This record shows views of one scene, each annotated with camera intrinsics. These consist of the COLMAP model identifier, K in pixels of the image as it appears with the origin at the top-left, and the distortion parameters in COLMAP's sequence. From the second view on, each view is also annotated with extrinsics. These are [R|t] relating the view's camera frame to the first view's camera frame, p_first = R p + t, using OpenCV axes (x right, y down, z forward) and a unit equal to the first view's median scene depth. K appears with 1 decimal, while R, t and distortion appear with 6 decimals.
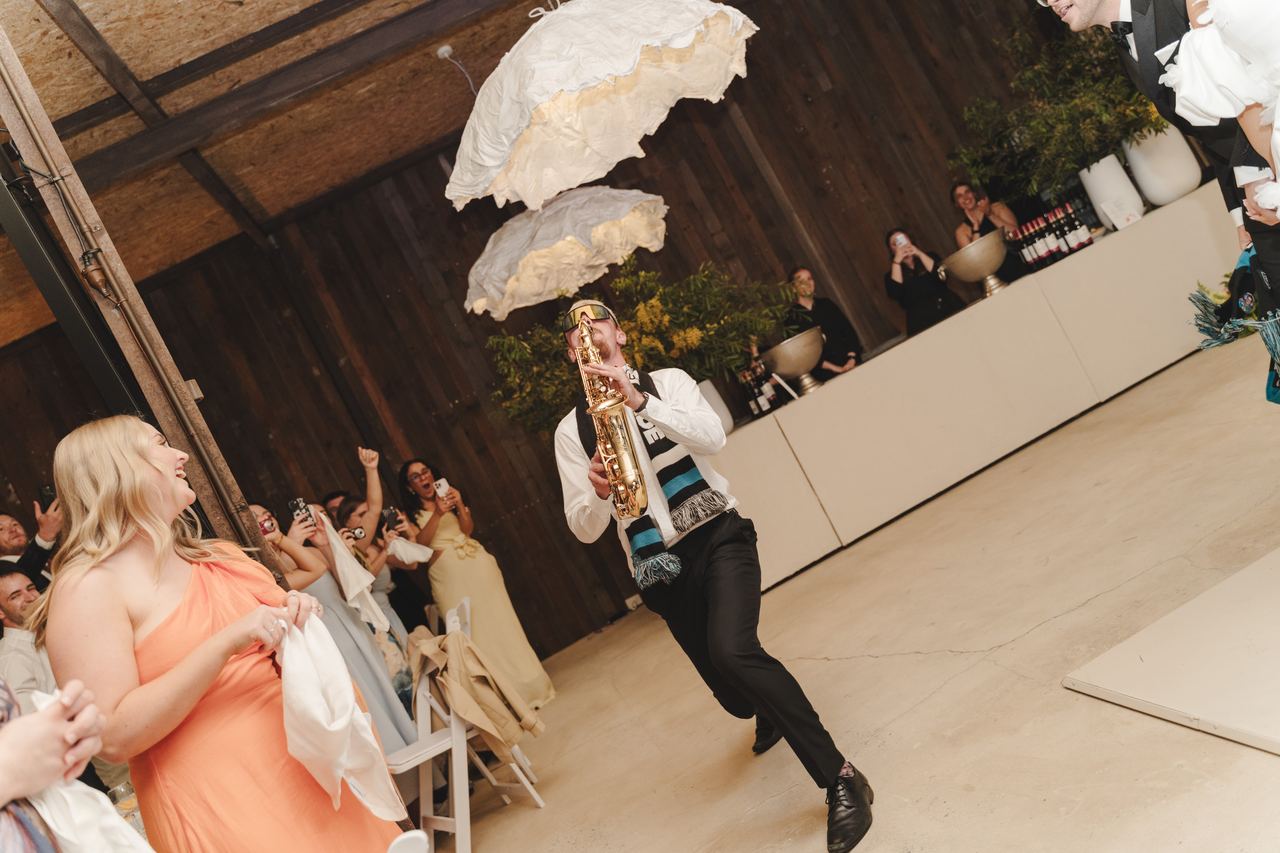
lens RADIAL K [[1008.9, 0, 640.0], [0, 1008.9, 426.5], [0, 0, 1]] dist [0.022758, 0.003119]
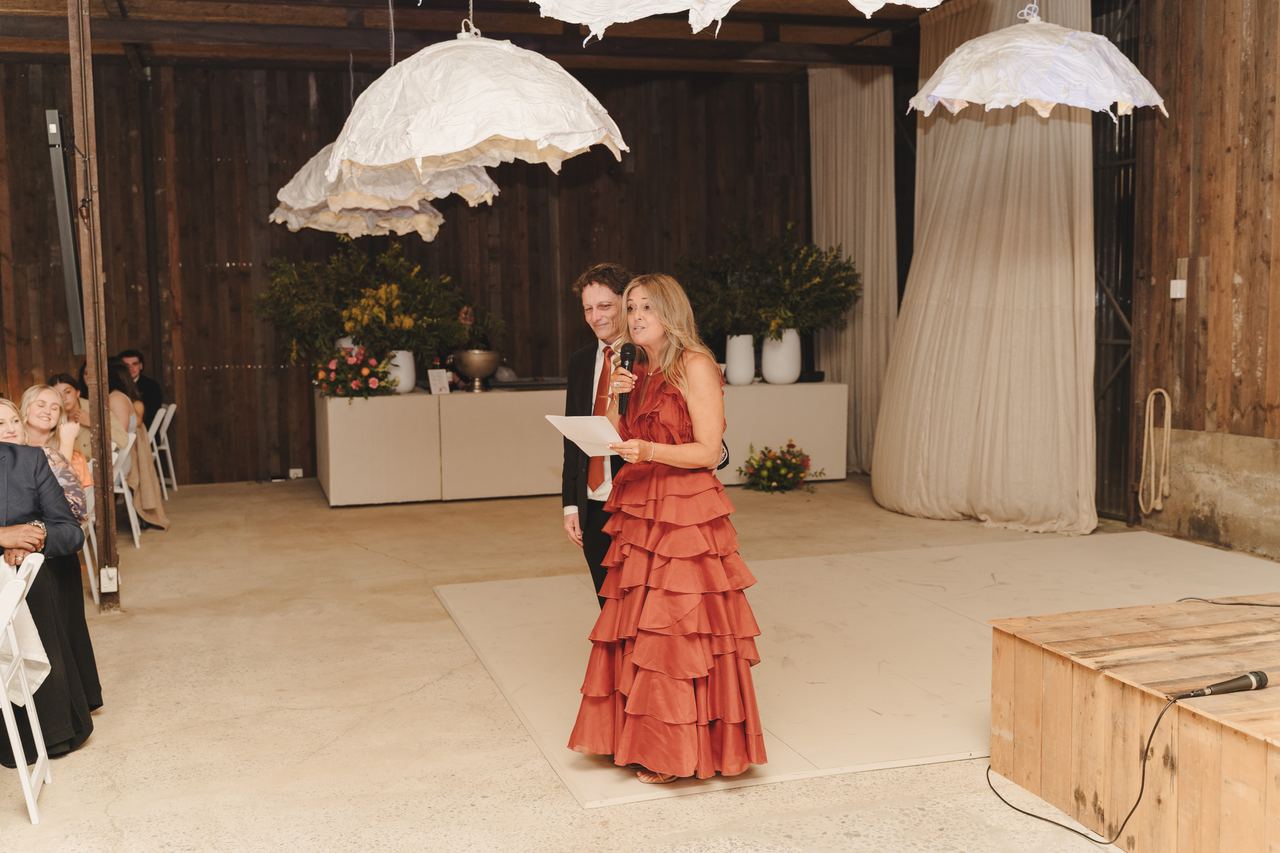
lens RADIAL K [[1346.9, 0, 640.0], [0, 1346.9, 426.5], [0, 0, 1]] dist [0.078359, 0.002460]
pose [[0.882054, 0.442914, 0.160647, 0.086813], [-0.454488, 0.889746, 0.042339, -0.163101], [-0.124182, -0.110357, 0.986103, -0.808042]]
